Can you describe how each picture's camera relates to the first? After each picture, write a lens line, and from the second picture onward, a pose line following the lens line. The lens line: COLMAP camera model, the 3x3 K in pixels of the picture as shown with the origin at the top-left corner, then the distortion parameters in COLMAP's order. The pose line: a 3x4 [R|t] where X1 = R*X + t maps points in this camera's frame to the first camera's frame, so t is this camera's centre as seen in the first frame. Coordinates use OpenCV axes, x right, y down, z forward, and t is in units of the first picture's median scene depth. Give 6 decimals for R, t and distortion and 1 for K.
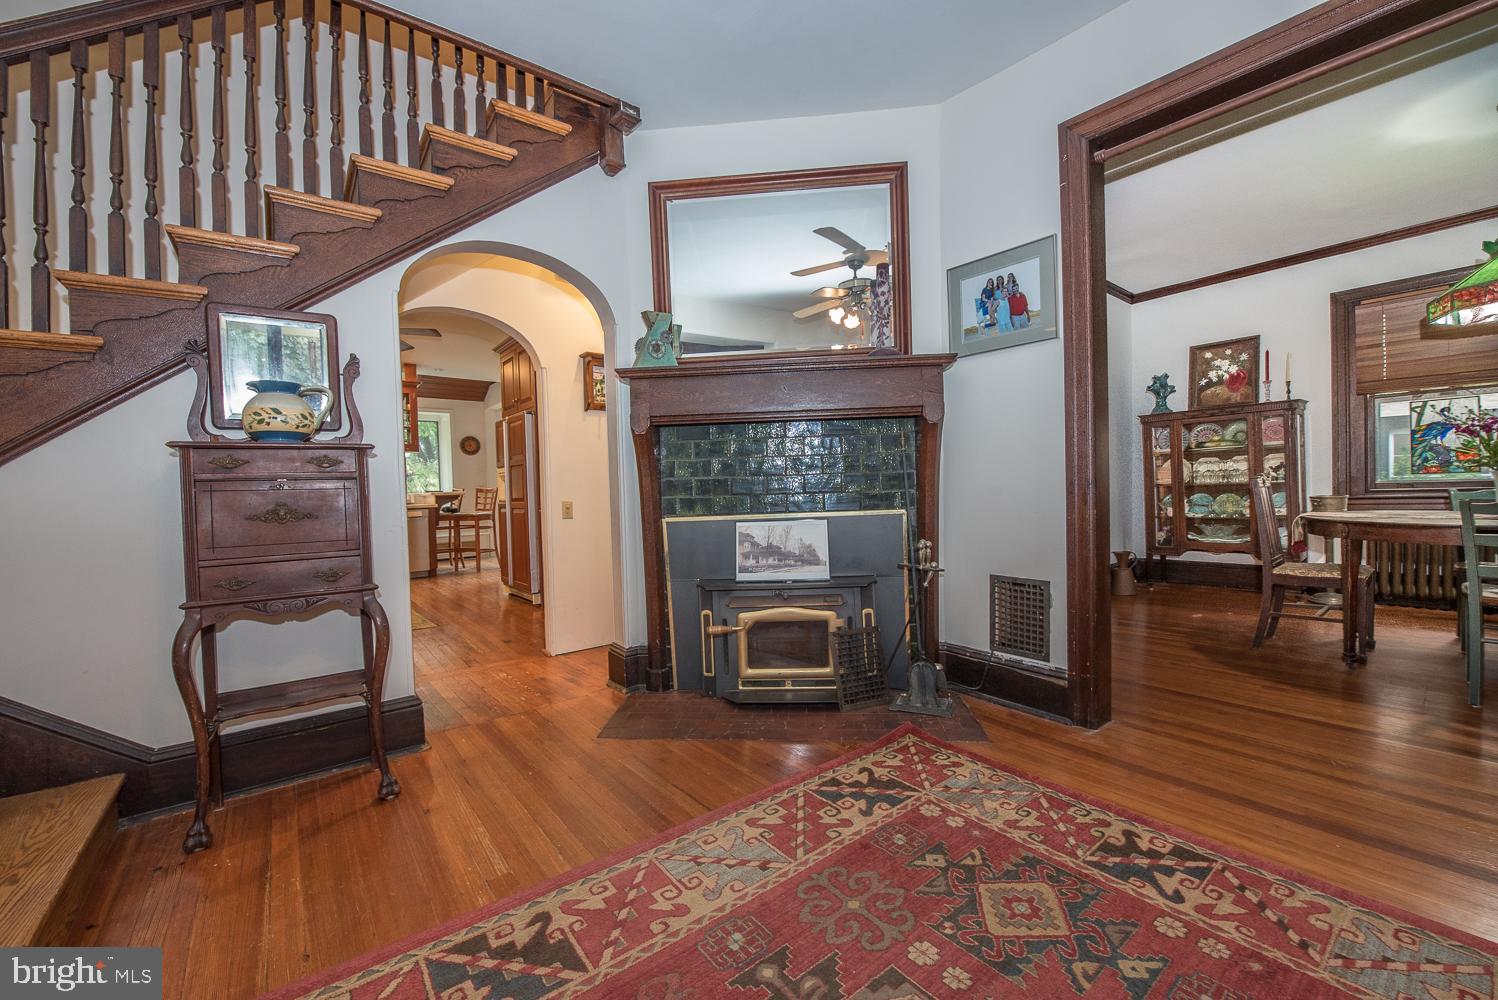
lens RADIAL K [[597.0, 0, 753.0], [0, 597.0, 502.4], [0, 0, 1]] dist [-0.017246, -0.000908]
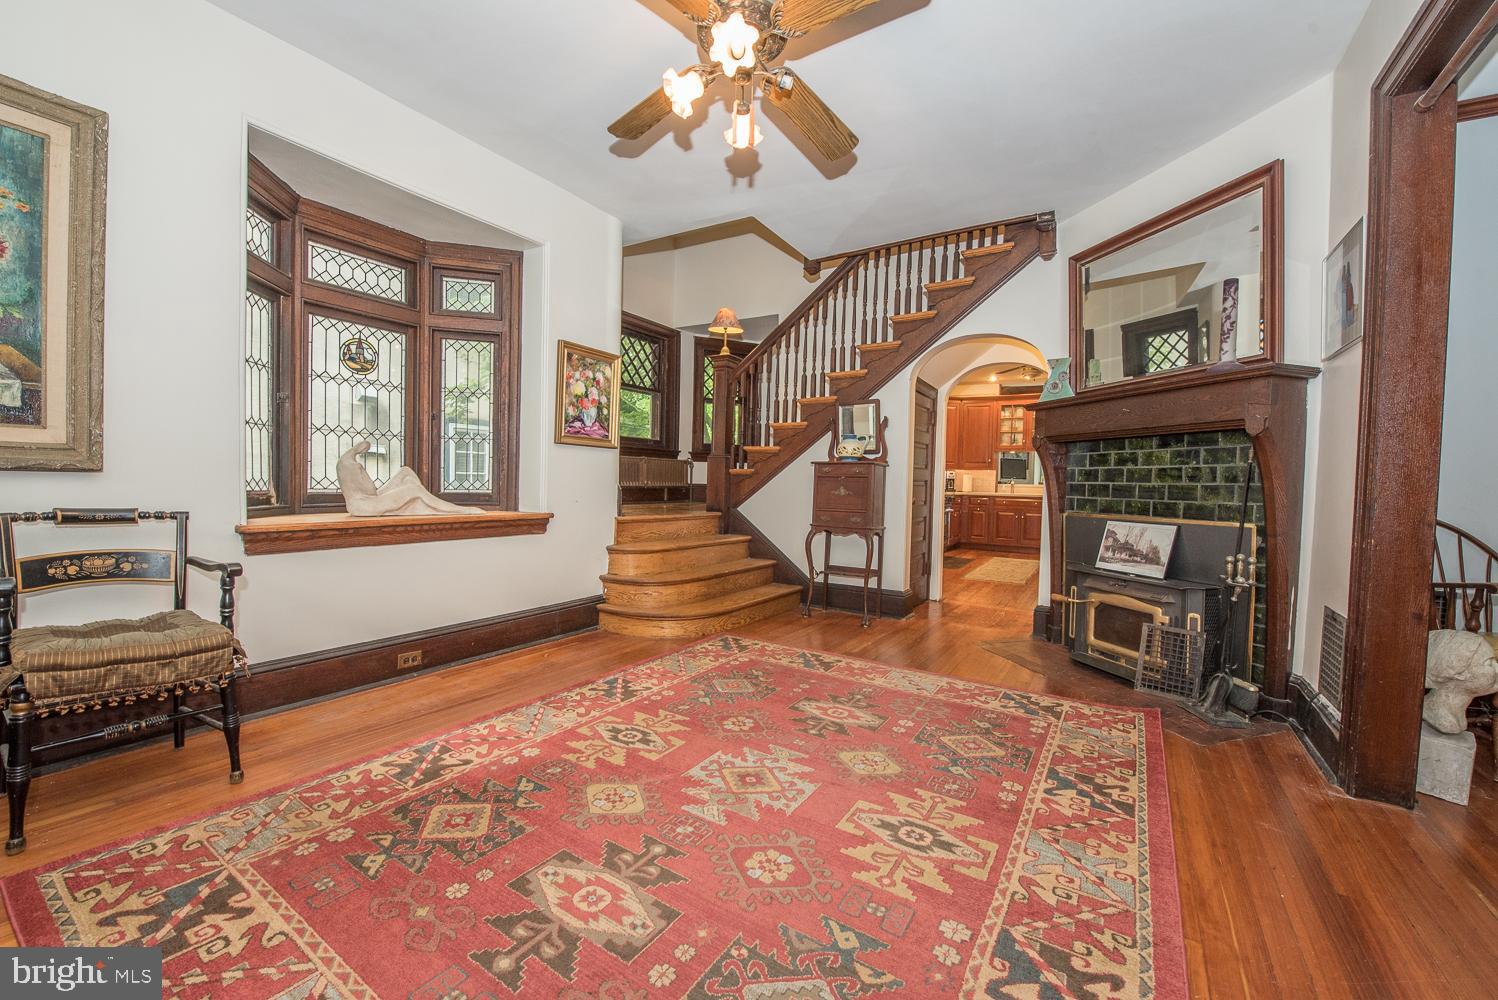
lens RADIAL K [[597.0, 0, 753.0], [0, 597.0, 502.4], [0, 0, 1]] dist [-0.017246, -0.000908]
pose [[0.330517, 0.068724, -0.941295, 1.211336], [-0.055559, 0.997033, 0.053286, -0.039328], [0.942163, 0.034685, 0.333354, -0.117883]]
